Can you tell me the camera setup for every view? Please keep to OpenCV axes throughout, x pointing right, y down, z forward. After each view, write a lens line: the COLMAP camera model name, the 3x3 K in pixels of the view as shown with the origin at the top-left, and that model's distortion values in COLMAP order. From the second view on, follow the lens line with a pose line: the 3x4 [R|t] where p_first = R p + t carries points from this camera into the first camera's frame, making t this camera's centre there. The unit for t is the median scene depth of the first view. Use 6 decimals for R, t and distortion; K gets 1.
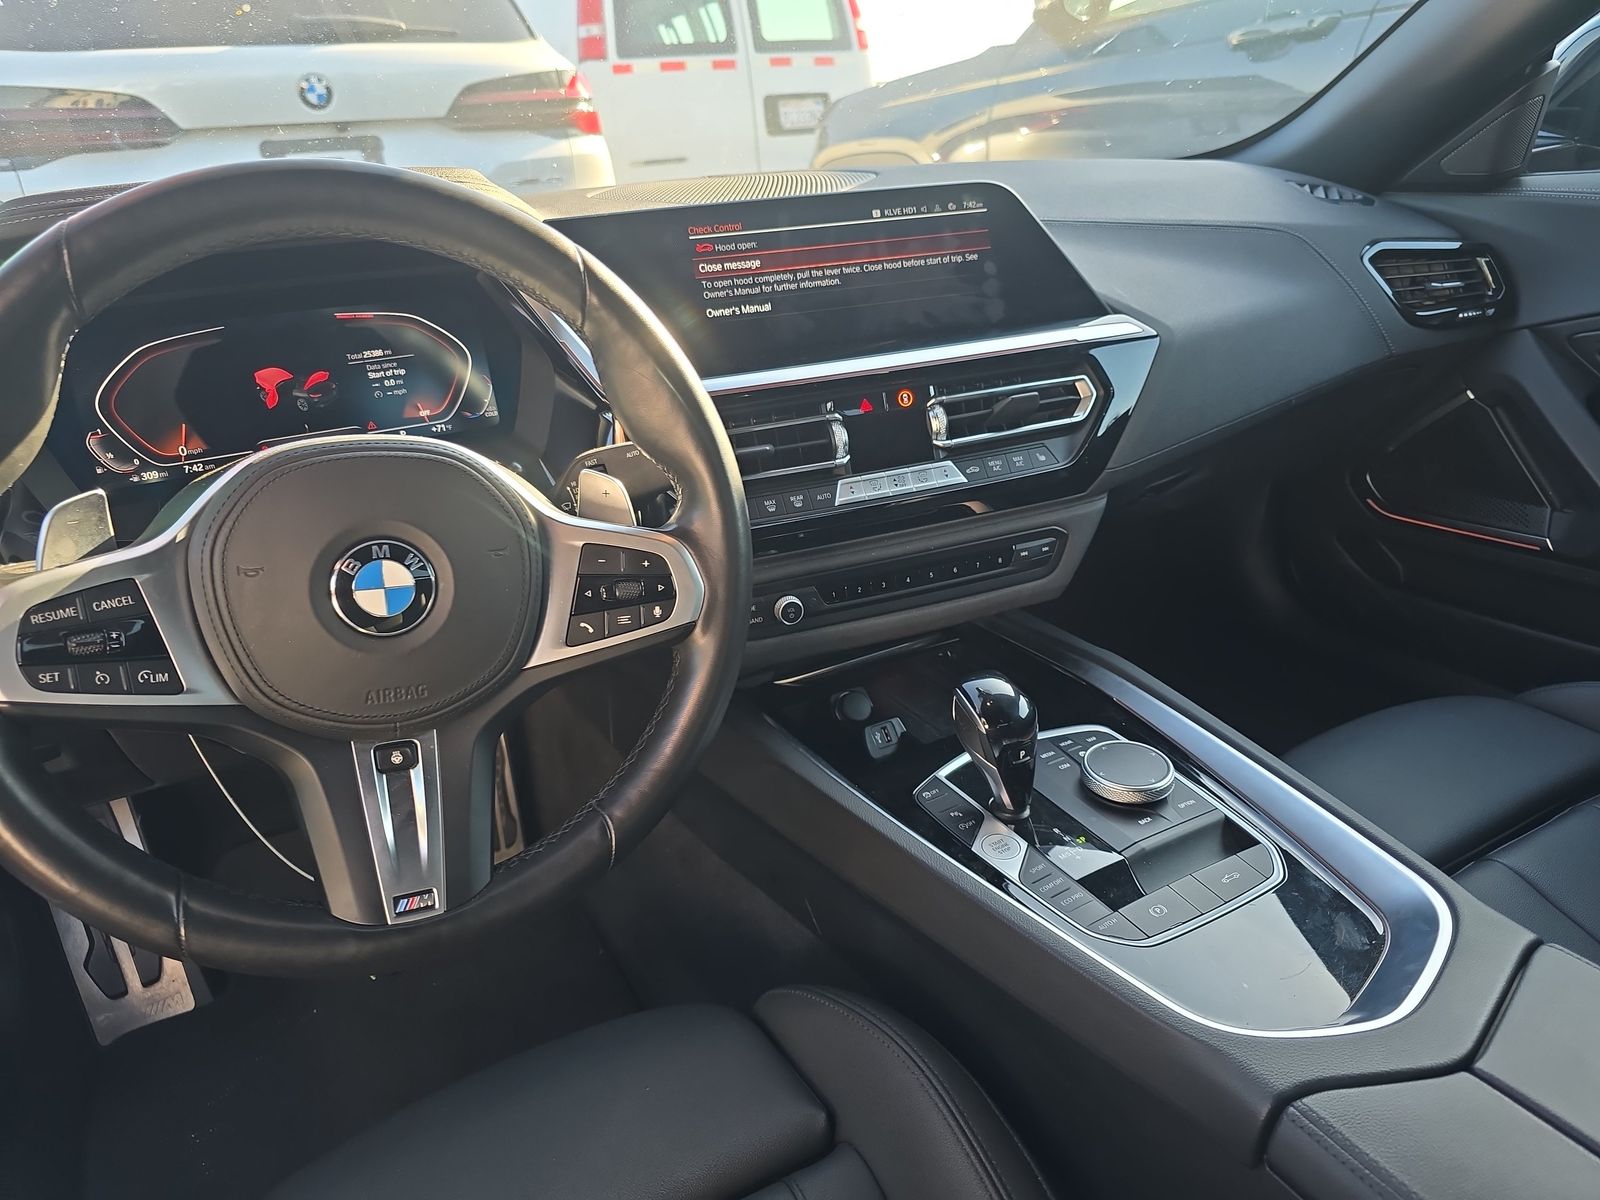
lens RADIAL K [[1071.4, 0, 805.4], [0, 1071.4, 605.9], [0, 0, 1]] dist [0.028885, -0.022522]
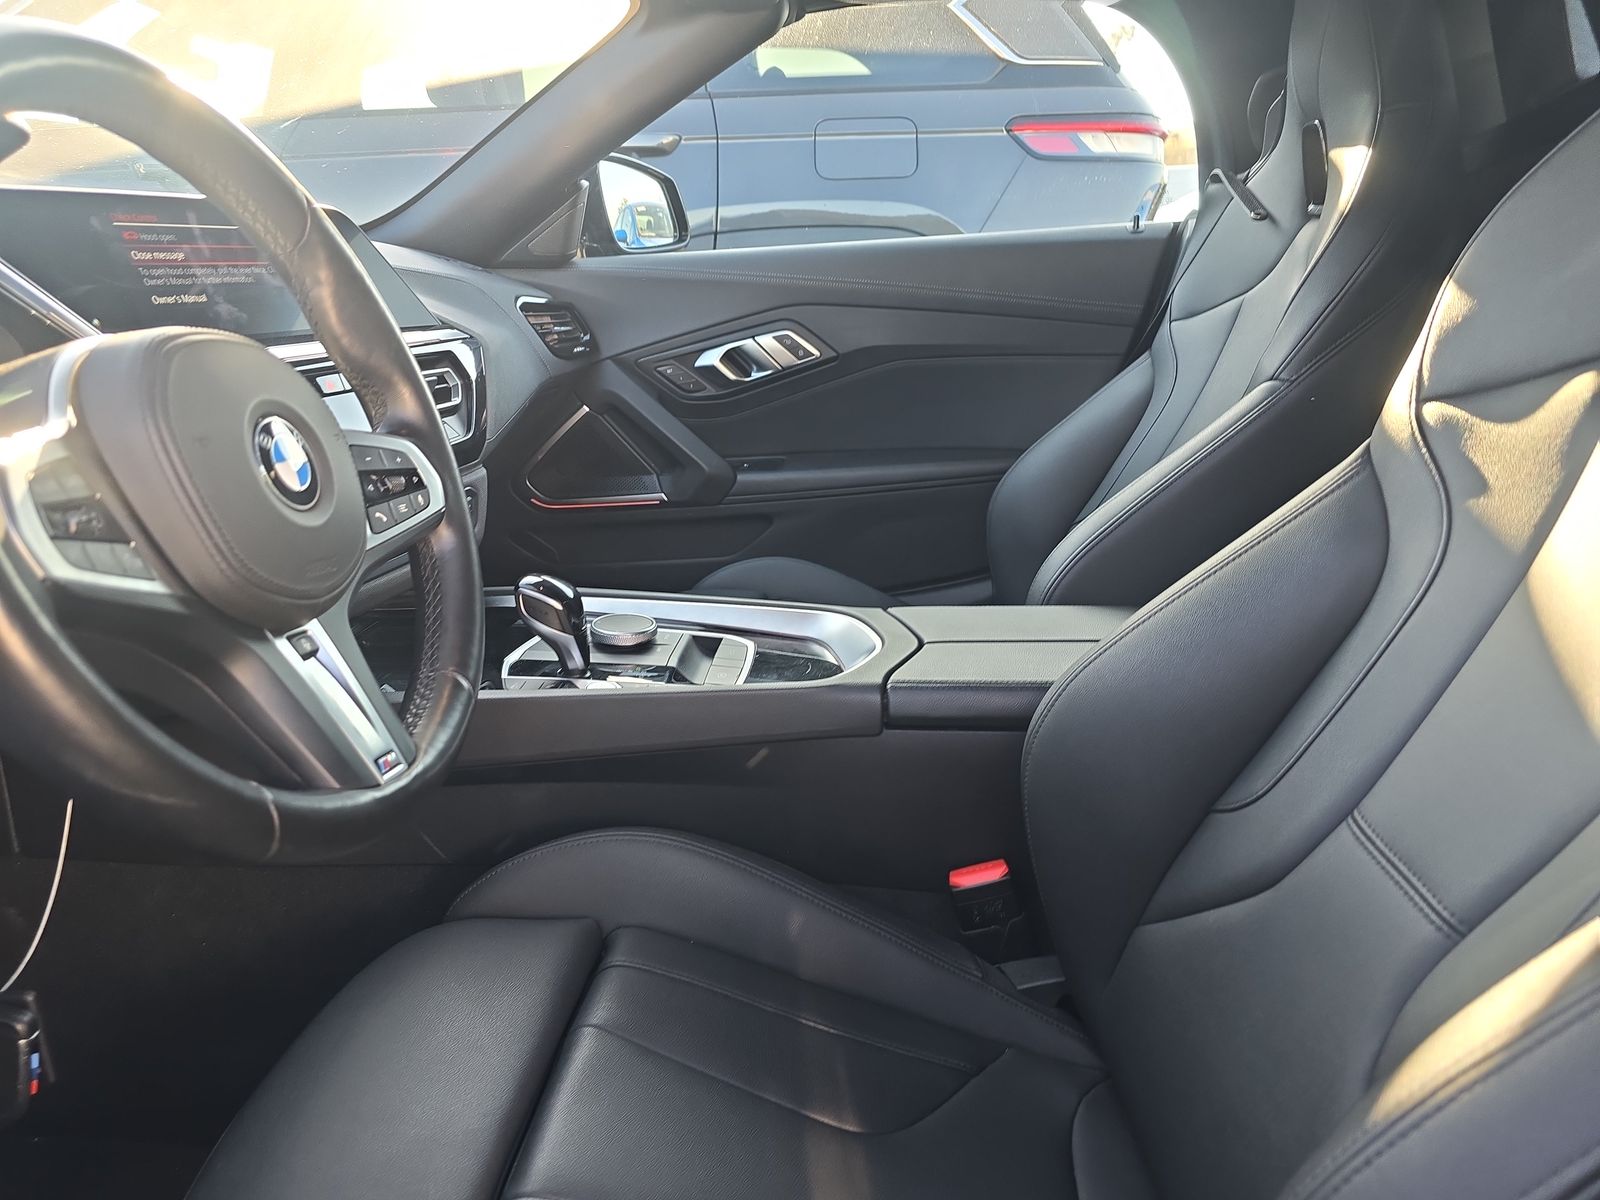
lens RADIAL K [[1071.4, 0, 805.4], [0, 1071.4, 605.9], [0, 0, 1]] dist [0.028885, -0.022522]
pose [[0.542789, -0.199690, 0.815785, -0.862691], [0.309643, 0.950480, 0.026637, 0.206725], [-0.780706, 0.238144, 0.577742, 0.045776]]
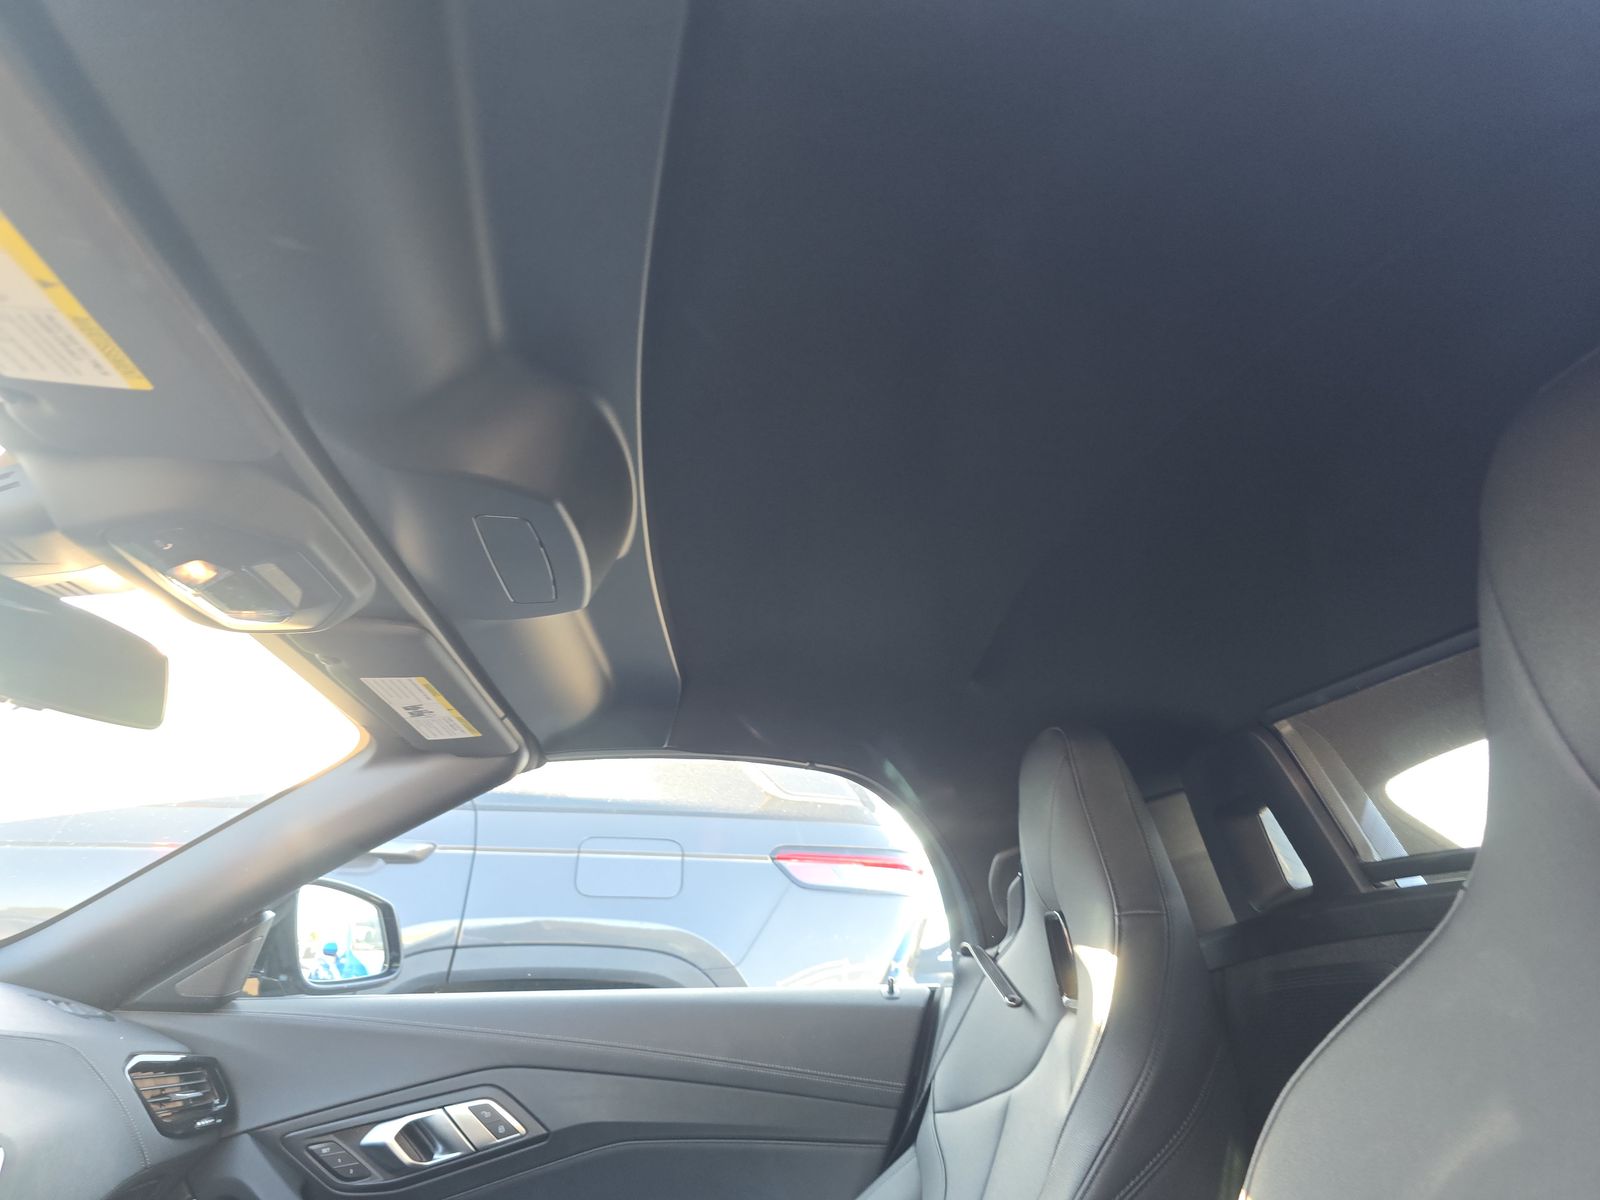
lens RADIAL K [[1071.4, 0, 805.4], [0, 1071.4, 605.9], [0, 0, 1]] dist [0.028885, -0.022522]
pose [[0.373127, 0.357006, 0.856343, -0.556934], [0.311917, 0.821005, -0.478183, 0.032526], [-0.873776, 0.445531, 0.194983, 0.020961]]
